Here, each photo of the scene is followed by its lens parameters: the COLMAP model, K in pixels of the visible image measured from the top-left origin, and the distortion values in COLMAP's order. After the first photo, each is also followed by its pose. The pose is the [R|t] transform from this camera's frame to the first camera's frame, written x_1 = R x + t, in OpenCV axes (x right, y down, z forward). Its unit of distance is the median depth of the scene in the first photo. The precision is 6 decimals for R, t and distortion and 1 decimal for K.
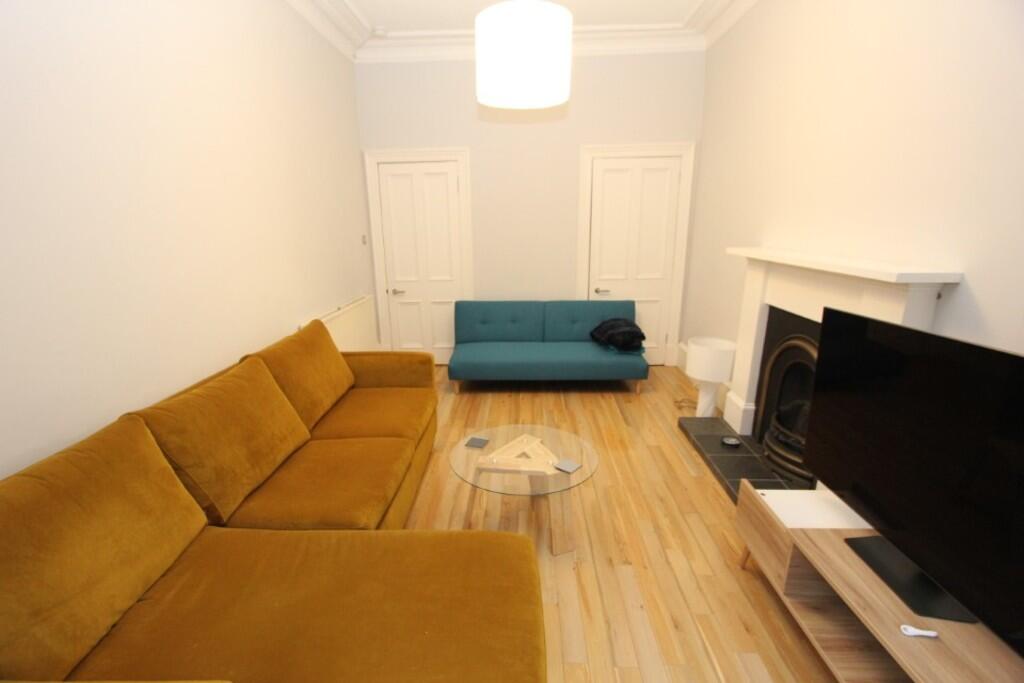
lens RADIAL K [[473.1, 0, 504.1], [0, 473.1, 352.2], [0, 0, 1]] dist [-0.025829, 0.000203]
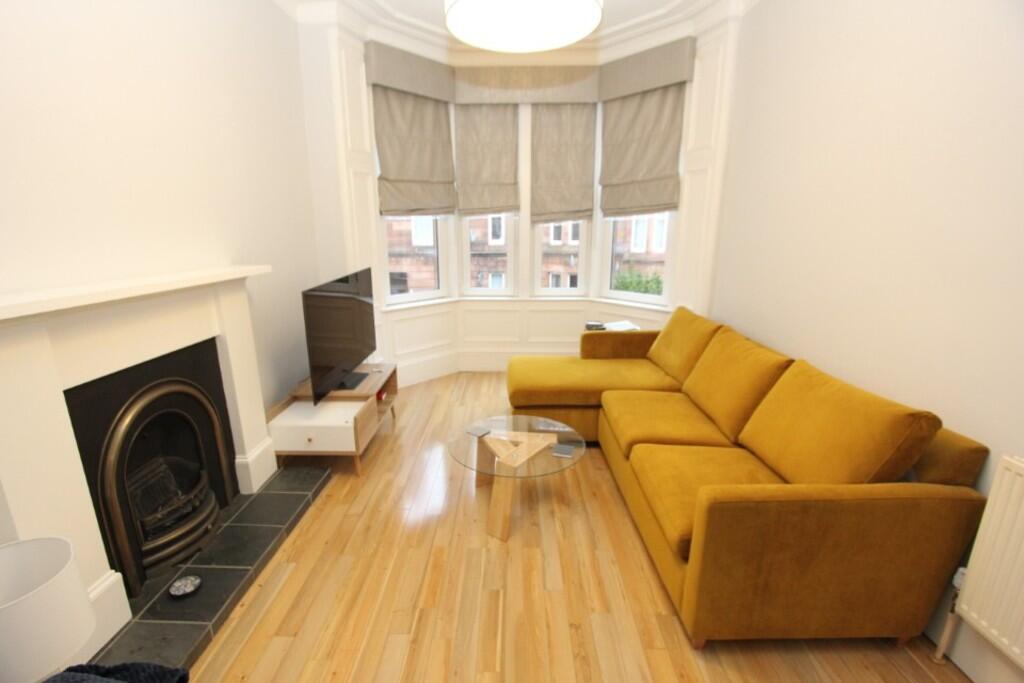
lens RADIAL K [[469.2, 0, 495.5], [0, 469.2, 352.8], [0, 0, 1]] dist [-0.016361, 0.000960]
pose [[-0.999839, 0.016433, -0.007249, 0.088281], [0.010519, 0.862917, 0.505236, -0.477585], [0.014558, 0.505078, -0.862951, 1.720768]]
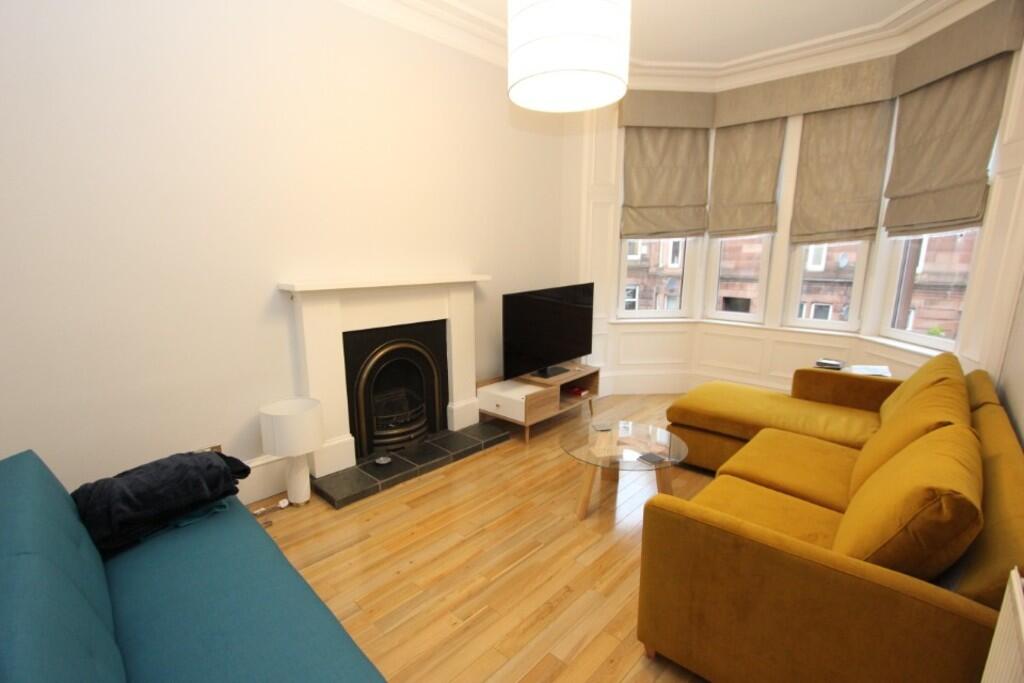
lens RADIAL K [[469.2, 0, 495.5], [0, 469.2, 352.8], [0, 0, 1]] dist [-0.016361, 0.000960]
pose [[-0.746542, -0.126495, 0.653203, -0.436582], [0.188588, 0.901266, 0.390070, -0.477766], [-0.638051, 0.414390, -0.648978, 1.764526]]
